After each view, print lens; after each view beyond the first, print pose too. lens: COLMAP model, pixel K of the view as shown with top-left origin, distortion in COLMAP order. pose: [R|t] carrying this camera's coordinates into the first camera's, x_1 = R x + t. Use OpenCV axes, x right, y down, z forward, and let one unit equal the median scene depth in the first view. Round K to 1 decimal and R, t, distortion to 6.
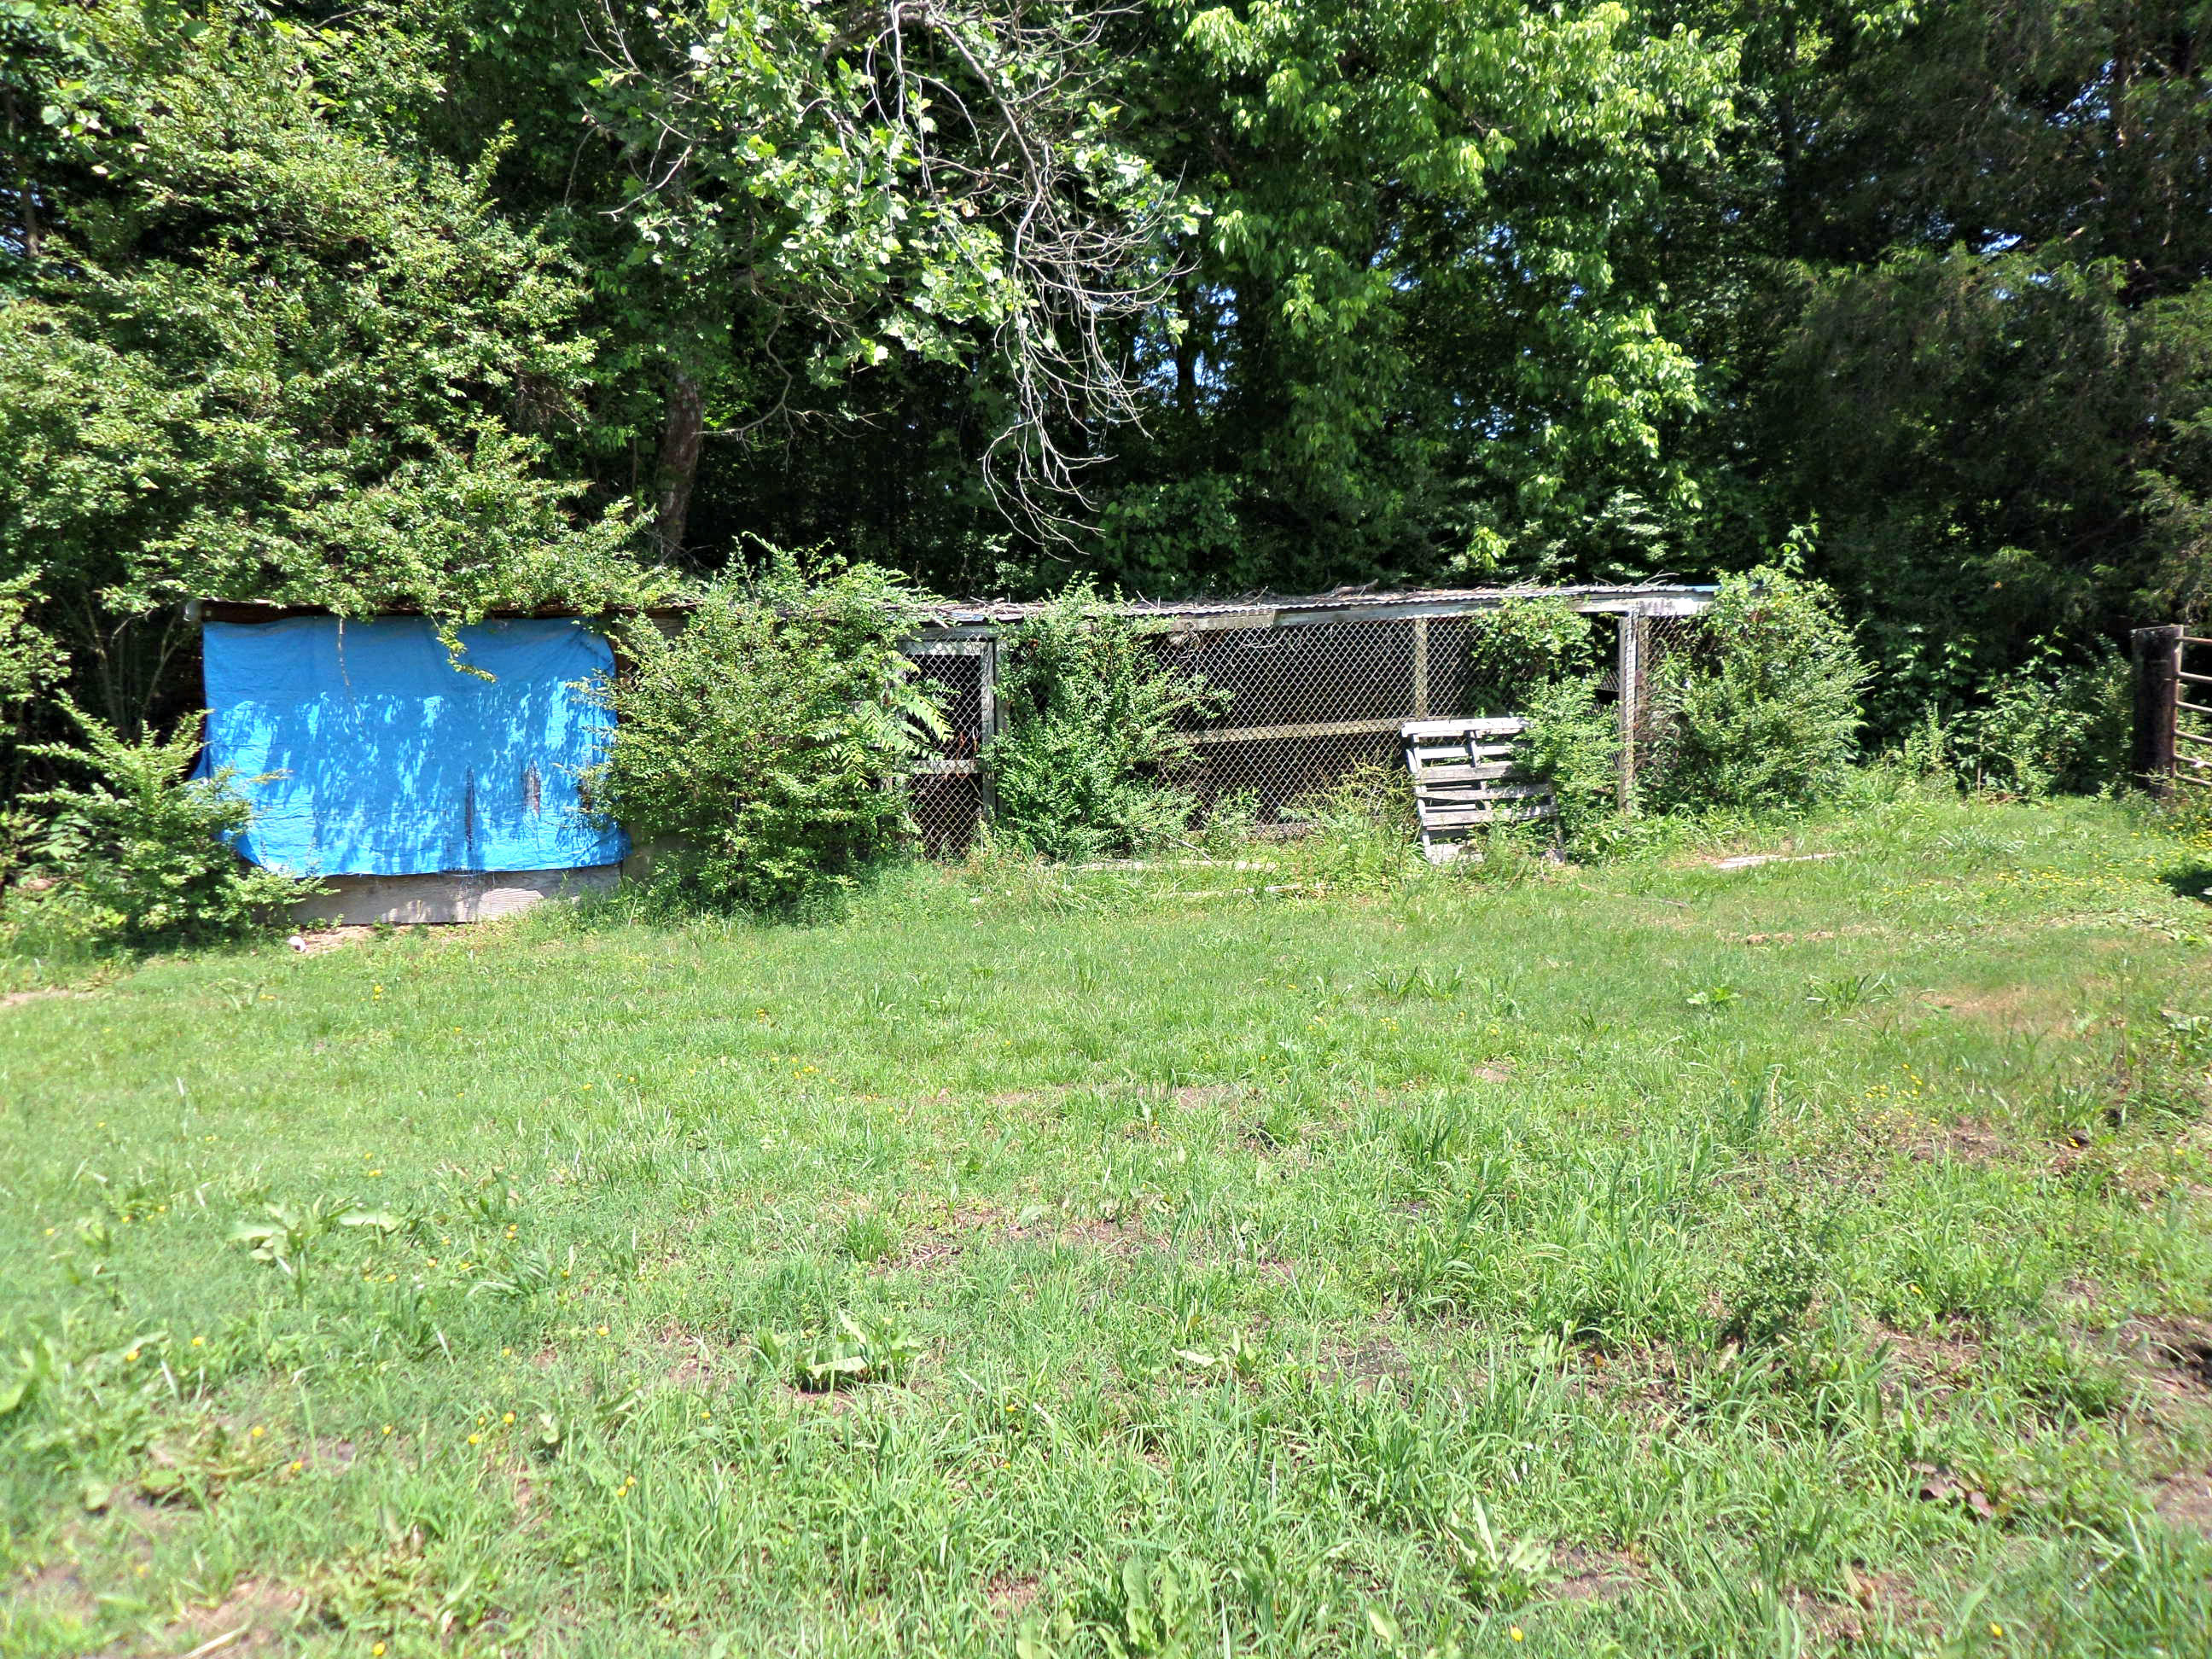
lens RADIAL K [[1590.6, 0, 1104.2], [0, 1590.6, 842.5], [0, 0, 1]] dist [-0.015286, 0.001928]
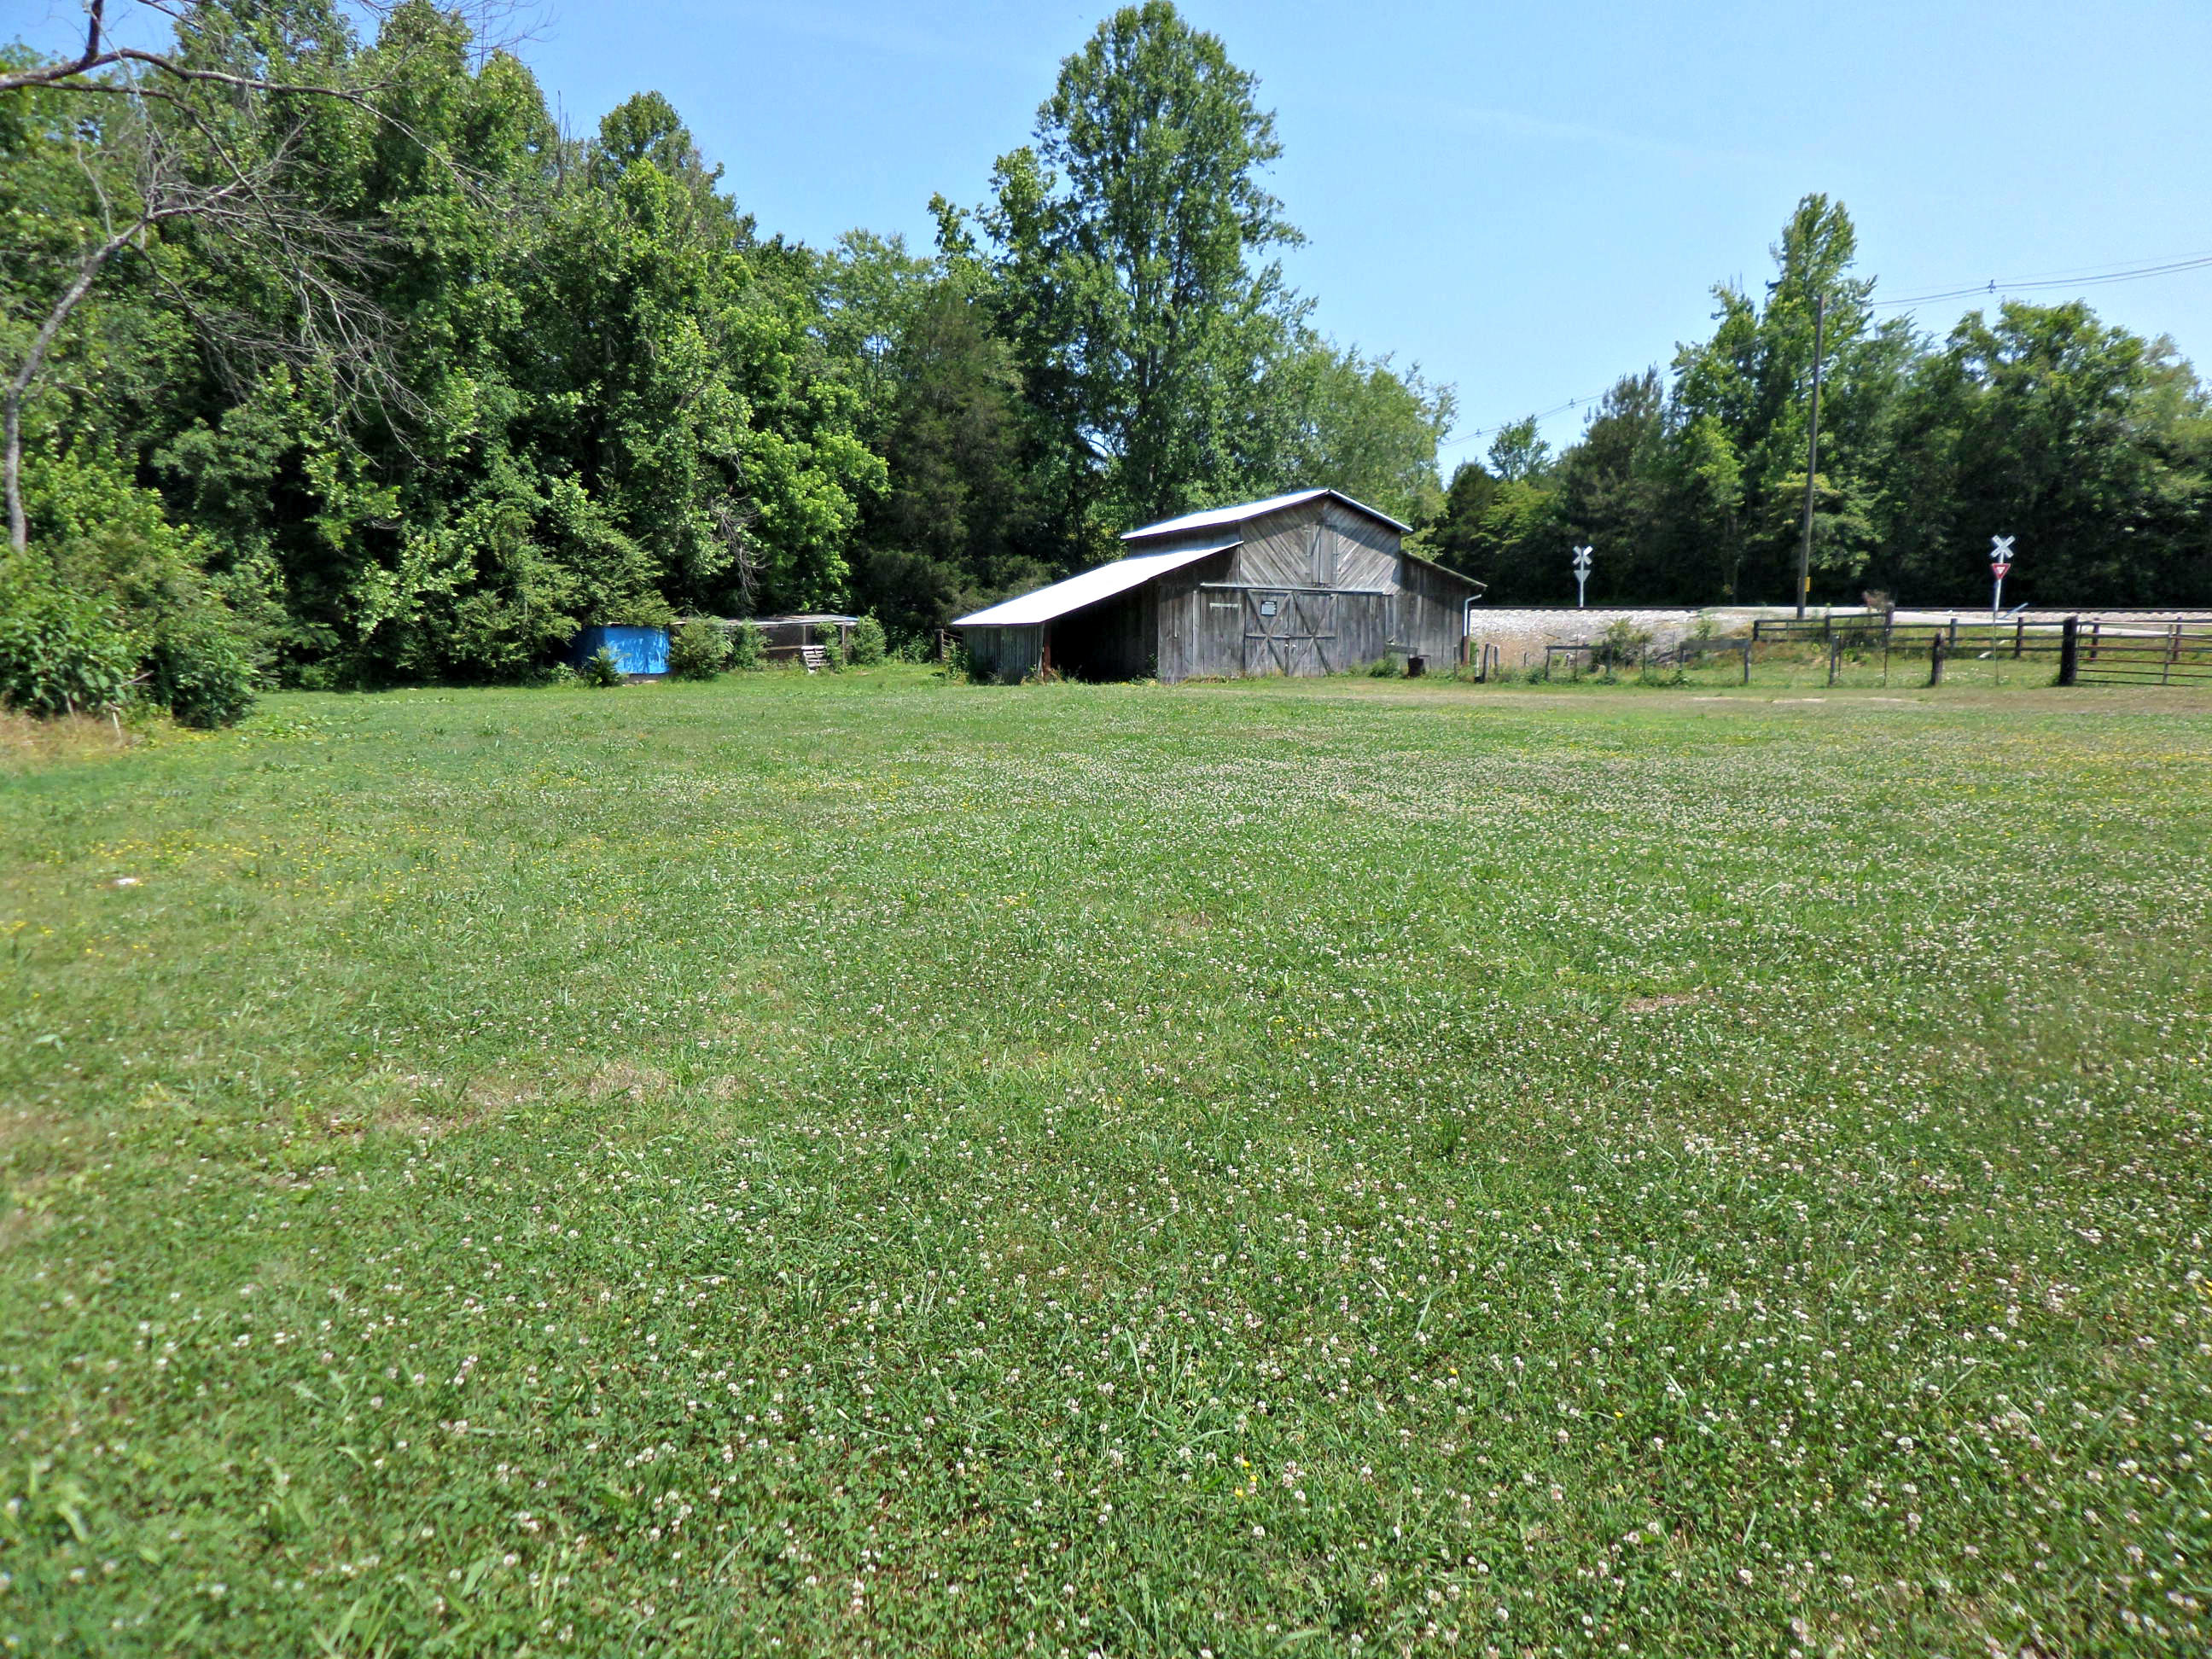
lens RADIAL K [[1590.6, 0, 1095.6], [0, 1590.6, 839.4], [0, 0, 1]] dist [-0.015286, 0.001928]
pose [[0.840863, -0.053546, 0.538592, -1.784265], [0.029117, 0.998128, 0.053775, 0.292792], [-0.540464, -0.029536, 0.840849, -3.775098]]
